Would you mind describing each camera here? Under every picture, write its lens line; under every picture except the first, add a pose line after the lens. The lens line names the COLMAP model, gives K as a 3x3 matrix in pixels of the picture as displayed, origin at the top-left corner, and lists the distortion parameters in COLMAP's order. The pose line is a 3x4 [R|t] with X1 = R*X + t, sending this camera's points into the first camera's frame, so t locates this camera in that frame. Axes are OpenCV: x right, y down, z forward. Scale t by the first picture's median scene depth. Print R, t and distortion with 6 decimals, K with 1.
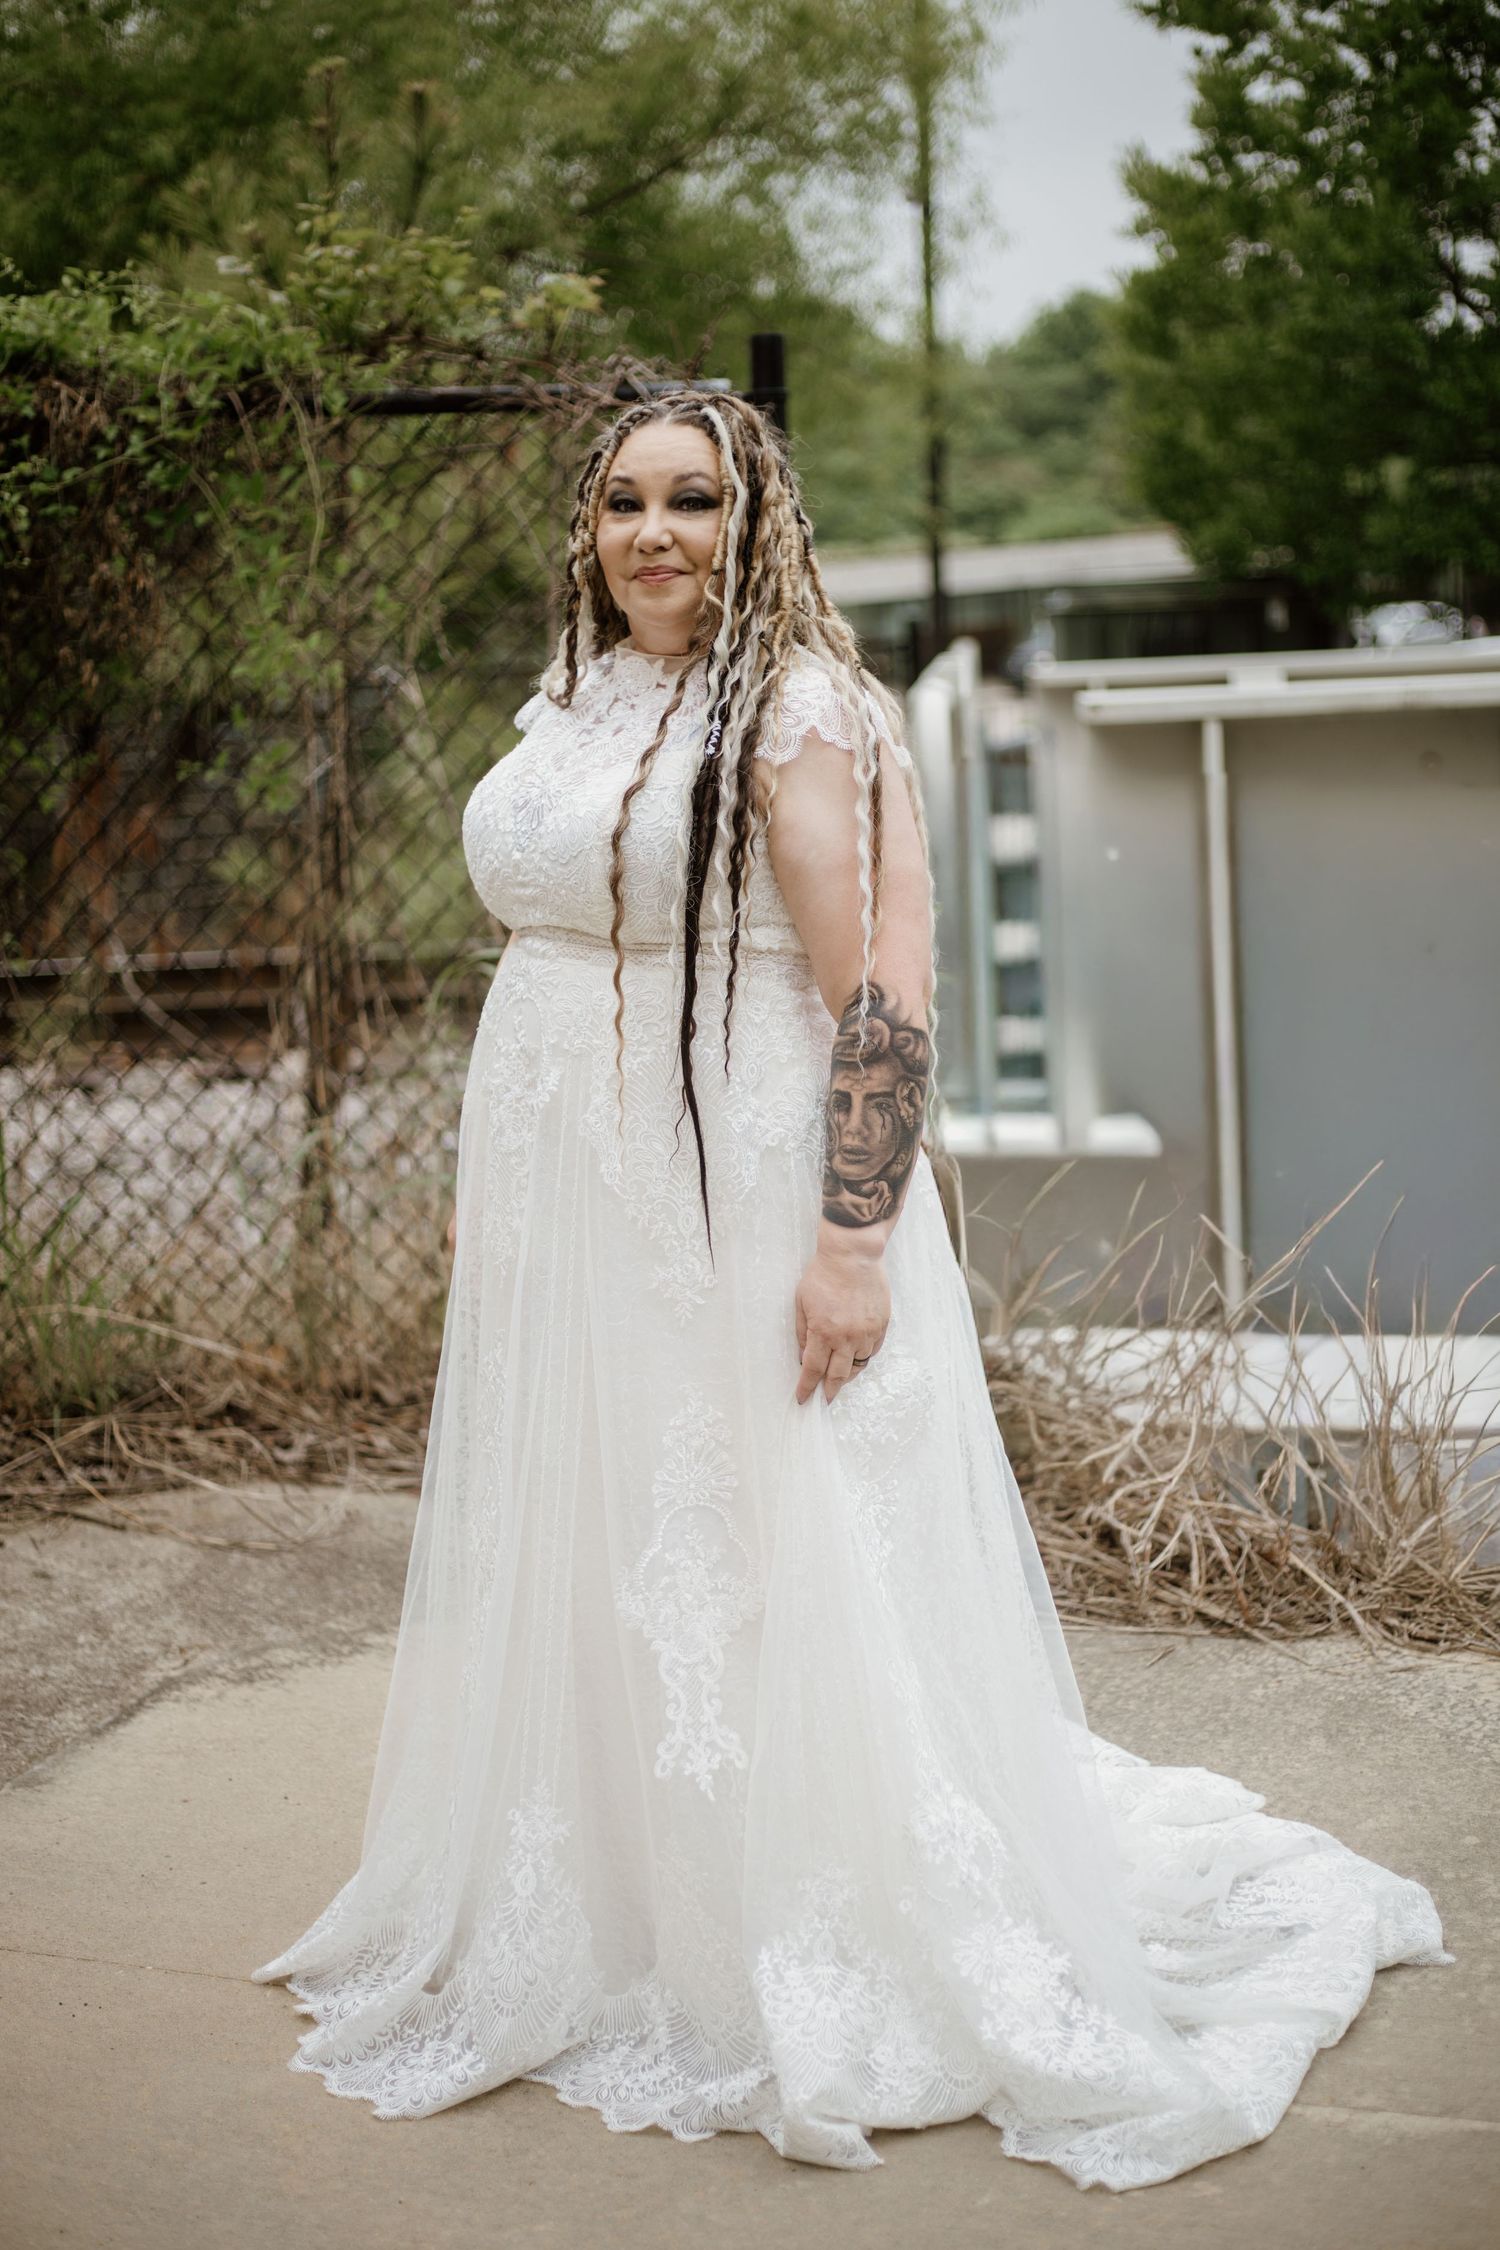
lens RADIAL K [[3022.1, 0, 750.4], [0, 3022.1, 1125.2], [0, 0, 1]] dist [-0.157955, 0.000000]
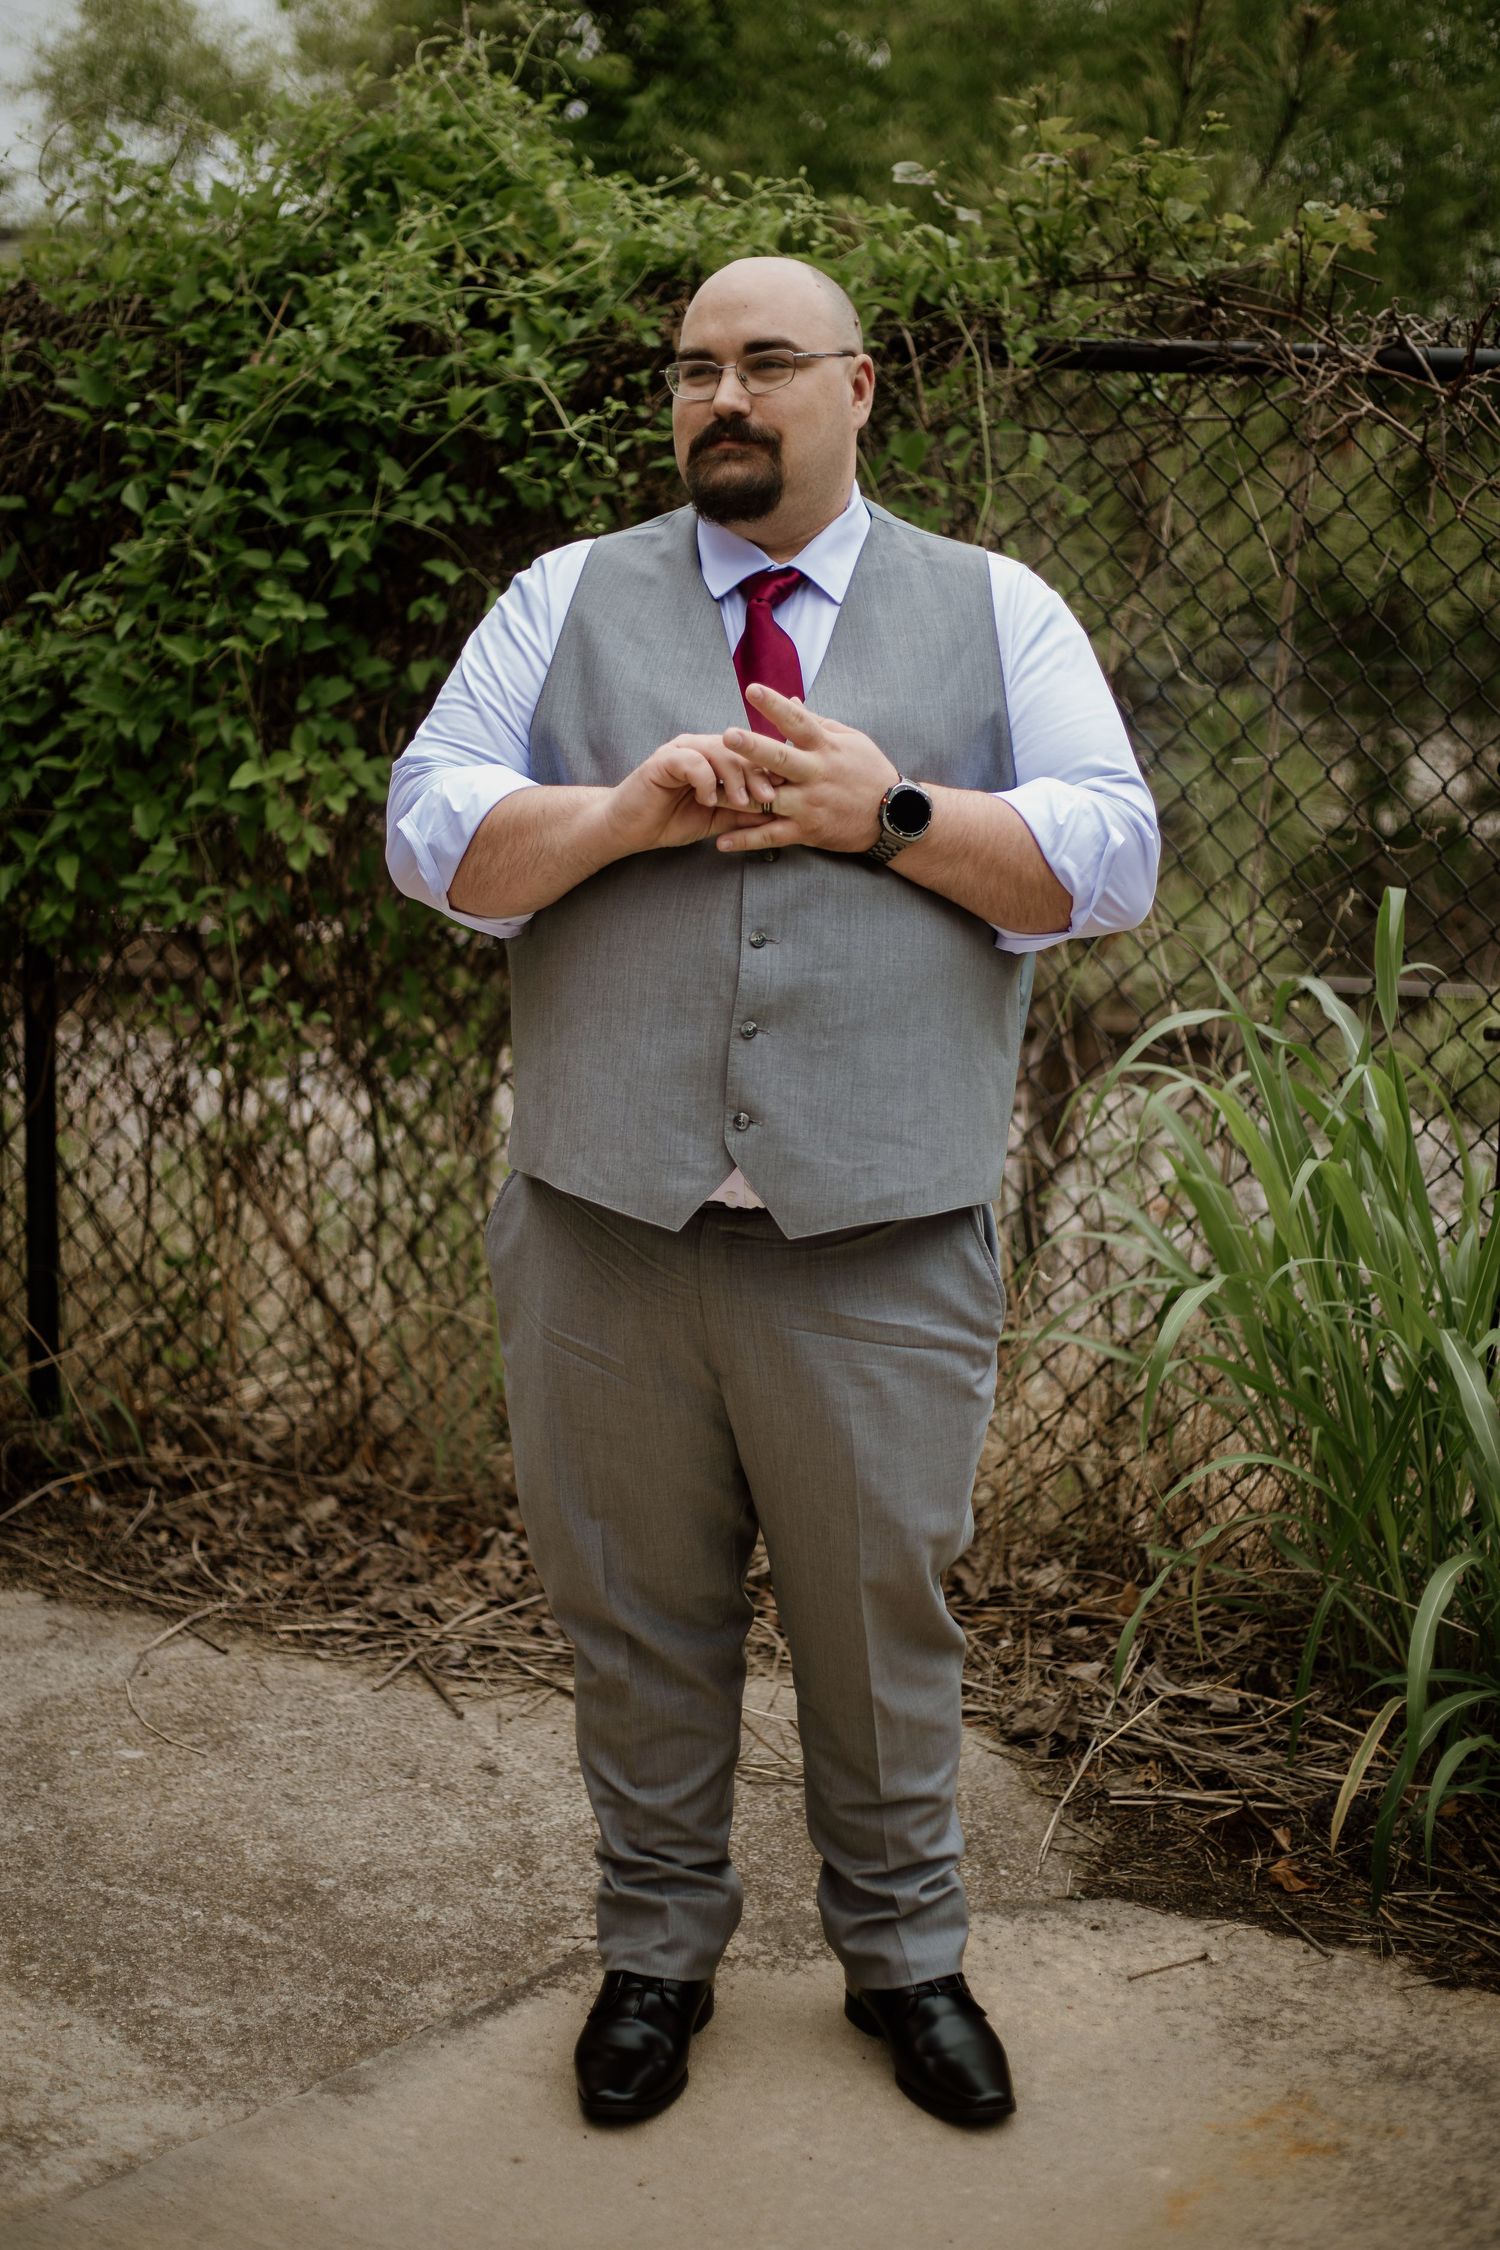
lens RADIAL K [[3022.1, 0, 749.6], [0, 3022.1, 1124.8], [0, 0, 1]] dist [-0.157955, 0.000000]
pose [[0.949271, 0.112474, -0.293658, 0.048082], [-0.108821, 0.993644, 0.028803, -0.052154], [0.295031, 0.004615, 0.955477, 0.220131]]
